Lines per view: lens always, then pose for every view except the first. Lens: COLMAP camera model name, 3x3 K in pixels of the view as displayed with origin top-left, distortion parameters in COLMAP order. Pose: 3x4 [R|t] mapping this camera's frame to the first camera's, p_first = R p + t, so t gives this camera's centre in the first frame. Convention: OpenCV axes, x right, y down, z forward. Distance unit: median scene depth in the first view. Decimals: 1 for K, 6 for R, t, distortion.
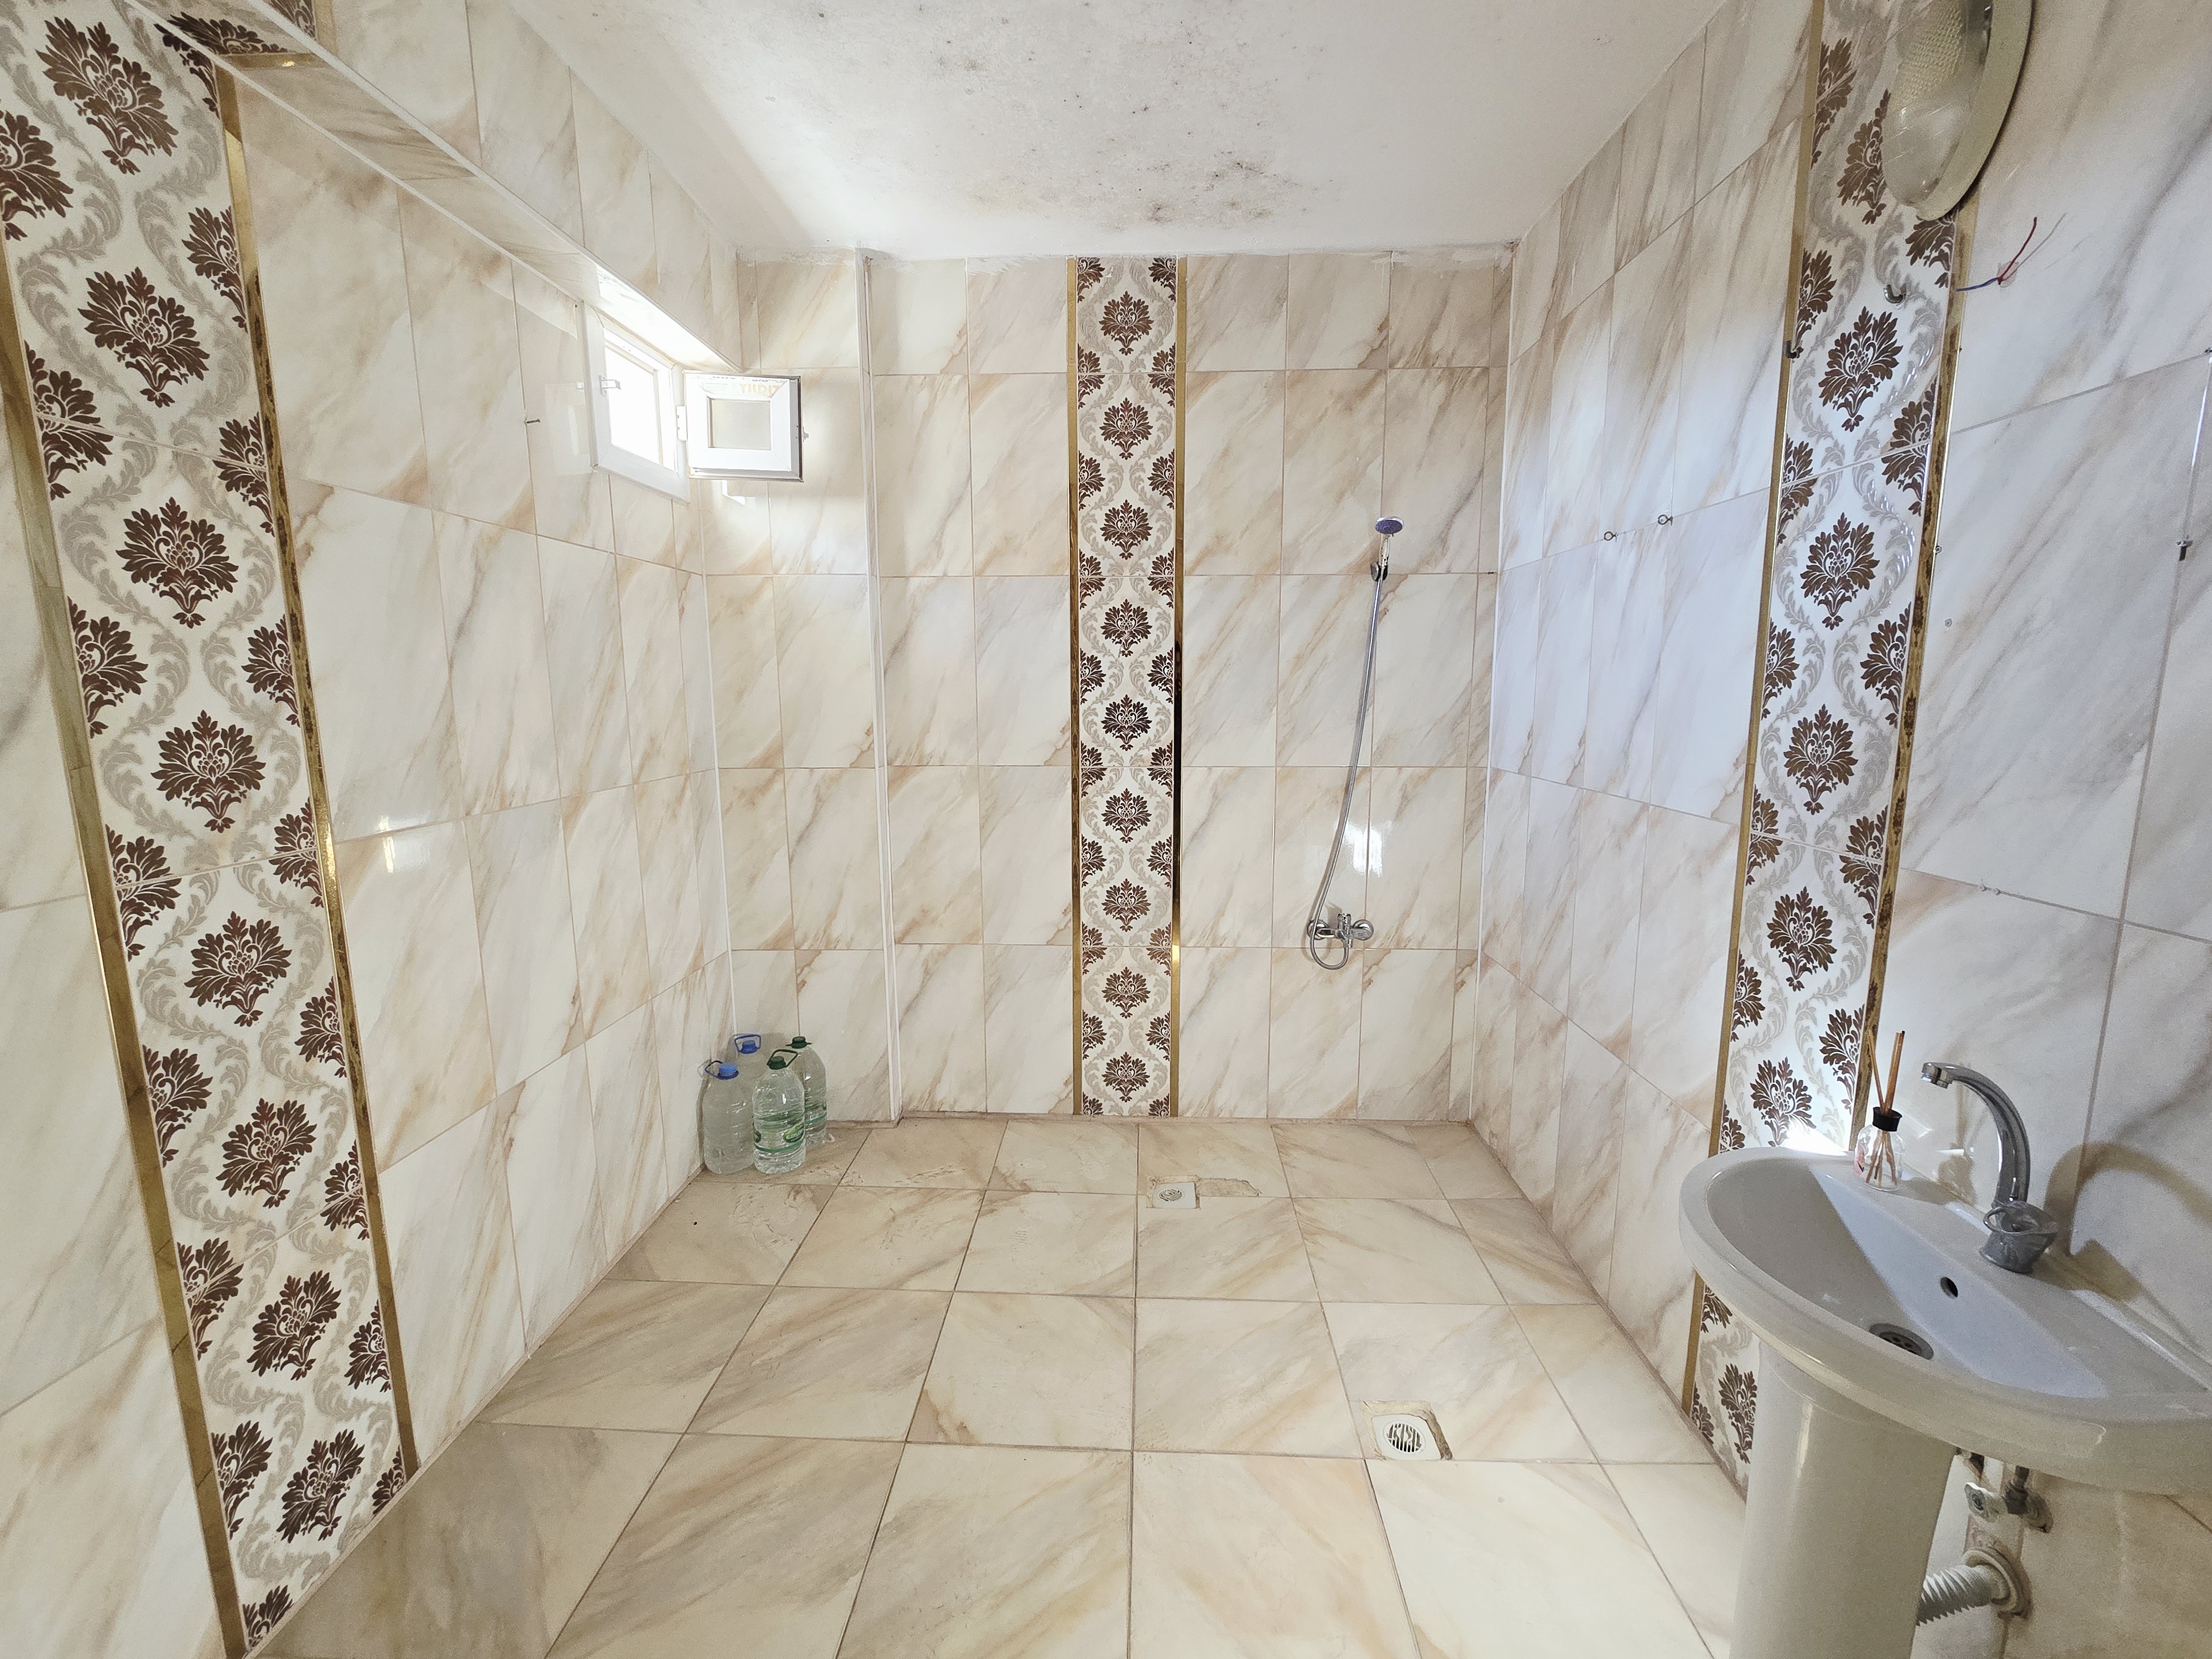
lens RADIAL K [[905.8, 0, 1106.5], [0, 905.8, 815.8], [0, 0, 1]] dist [-0.003445, 0.000444]
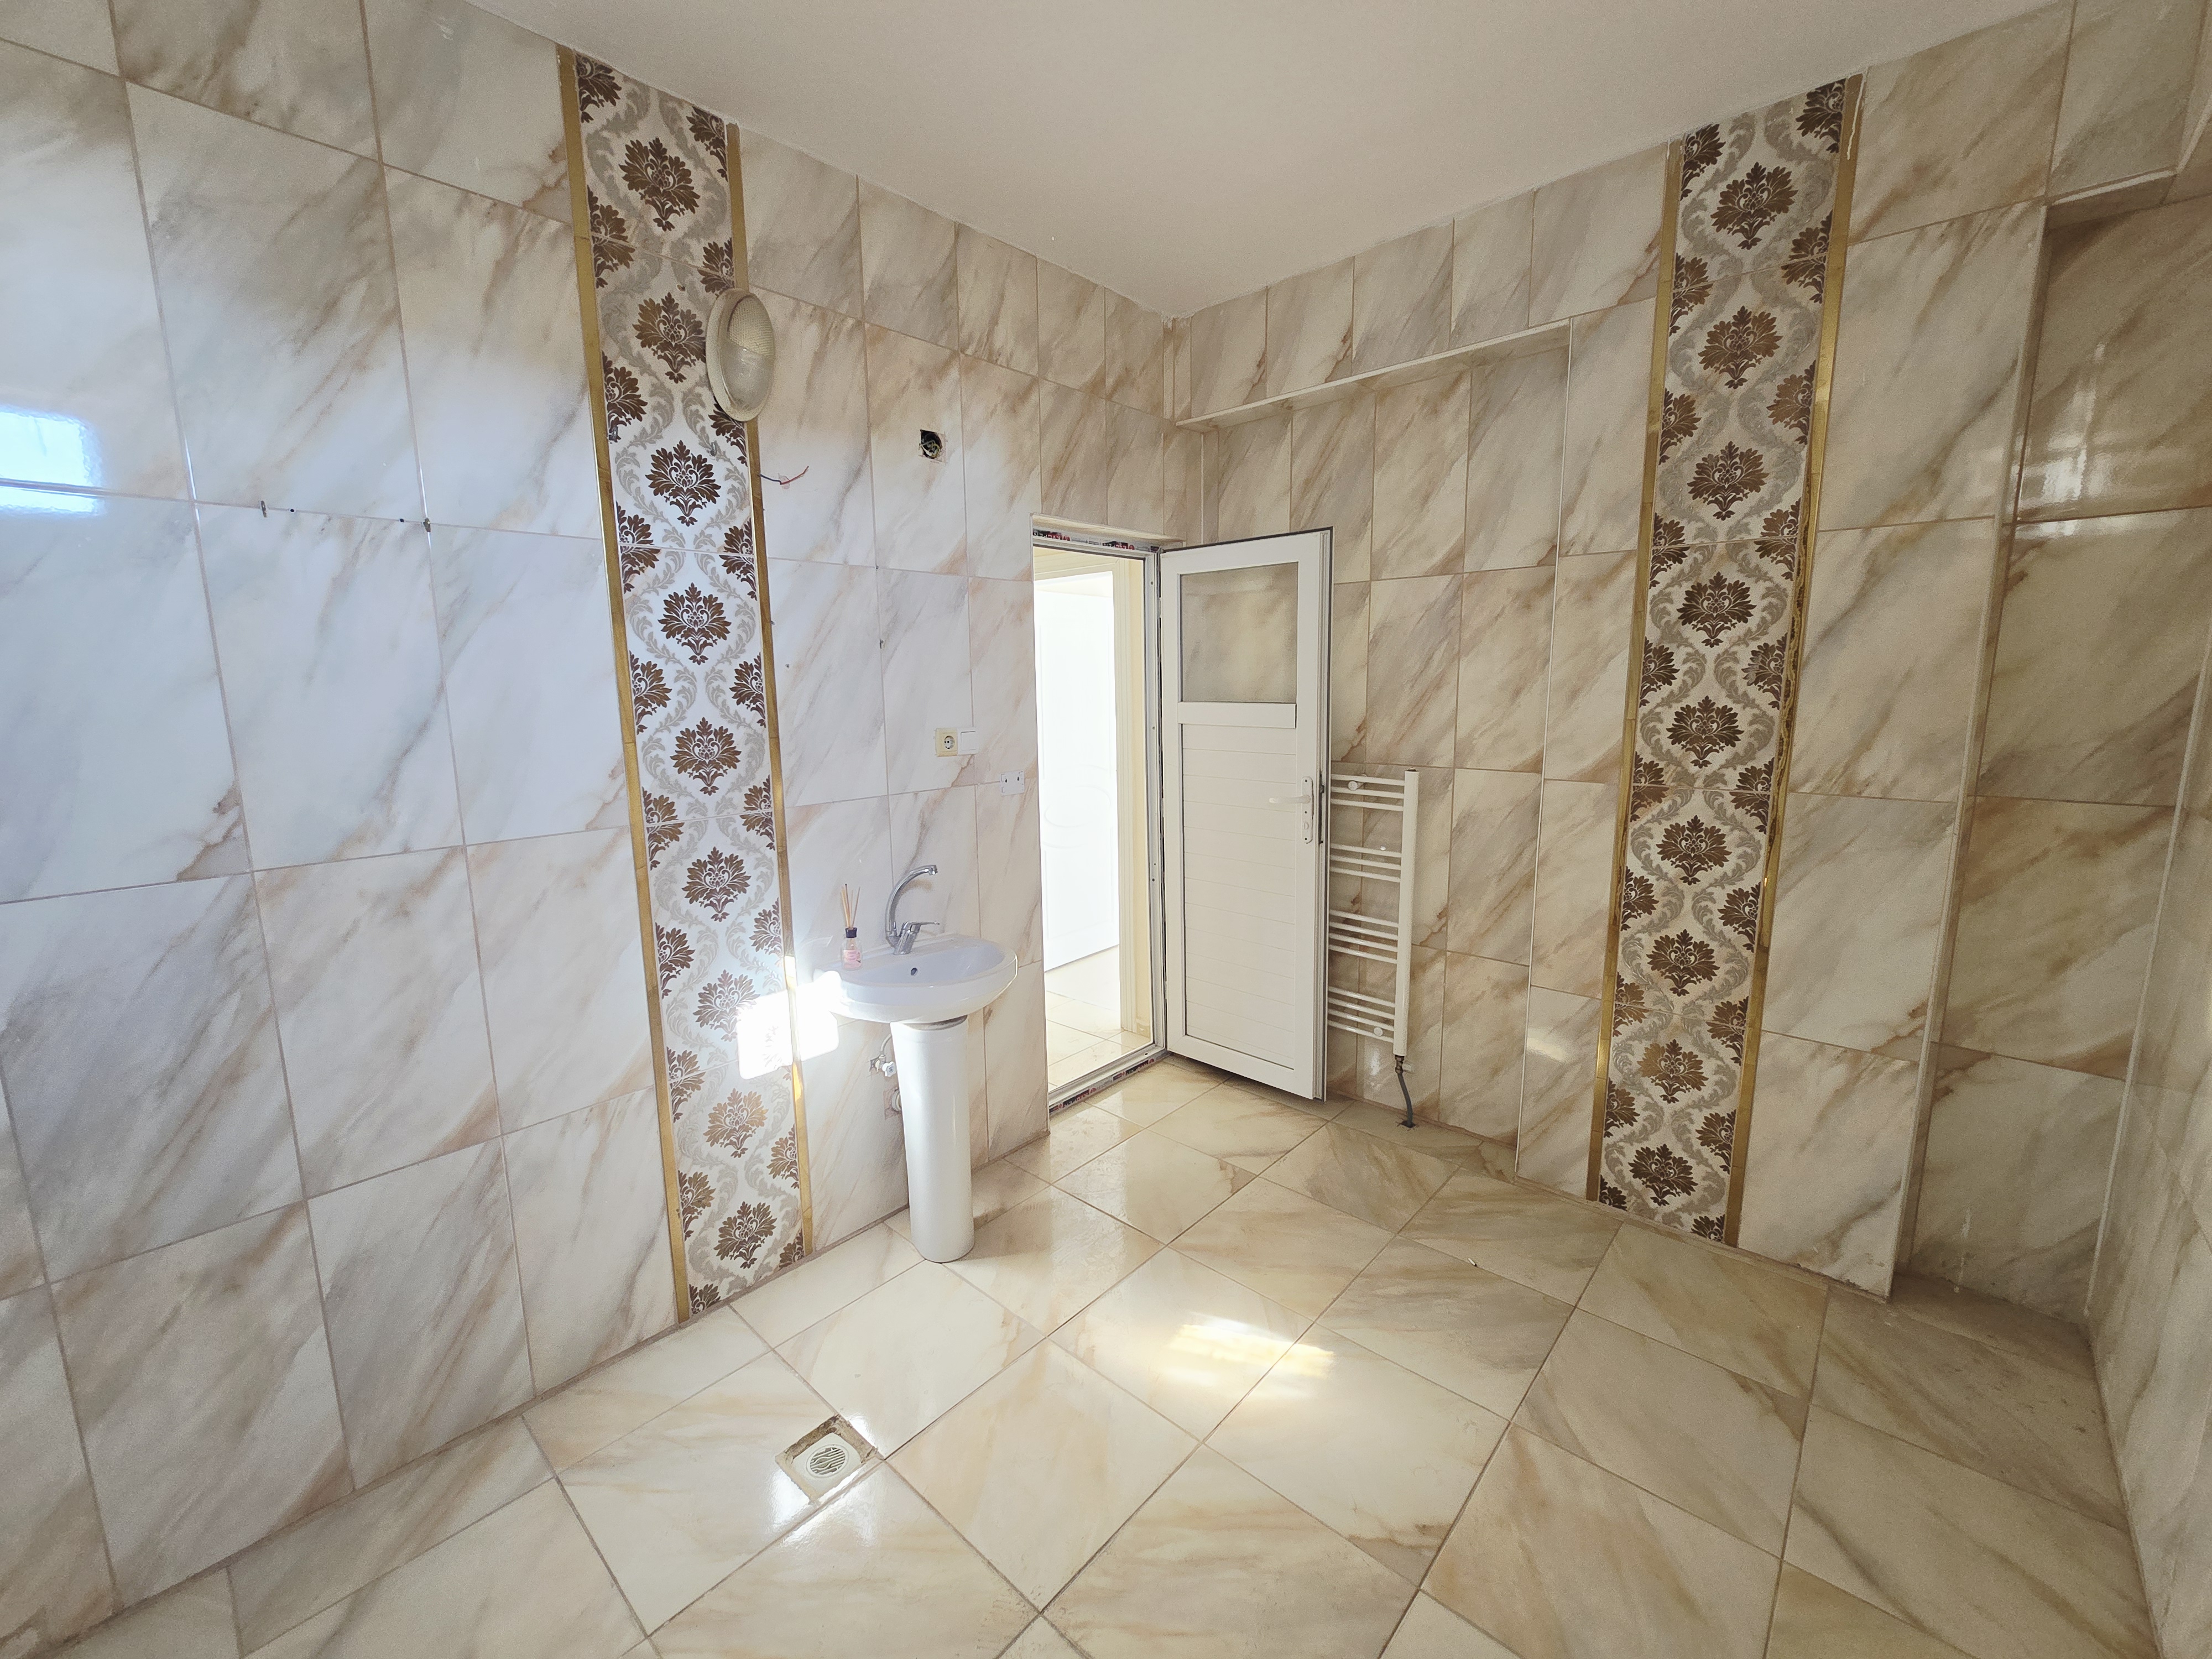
lens RADIAL K [[905.8, 0, 1106.5], [0, 905.8, 815.8], [0, 0, 1]] dist [-0.003445, 0.000444]
pose [[-0.766914, -0.073237, 0.637557, -0.598251], [0.115576, 0.961461, 0.249471, -0.253366], [-0.631256, 0.265009, -0.728893, 1.662465]]
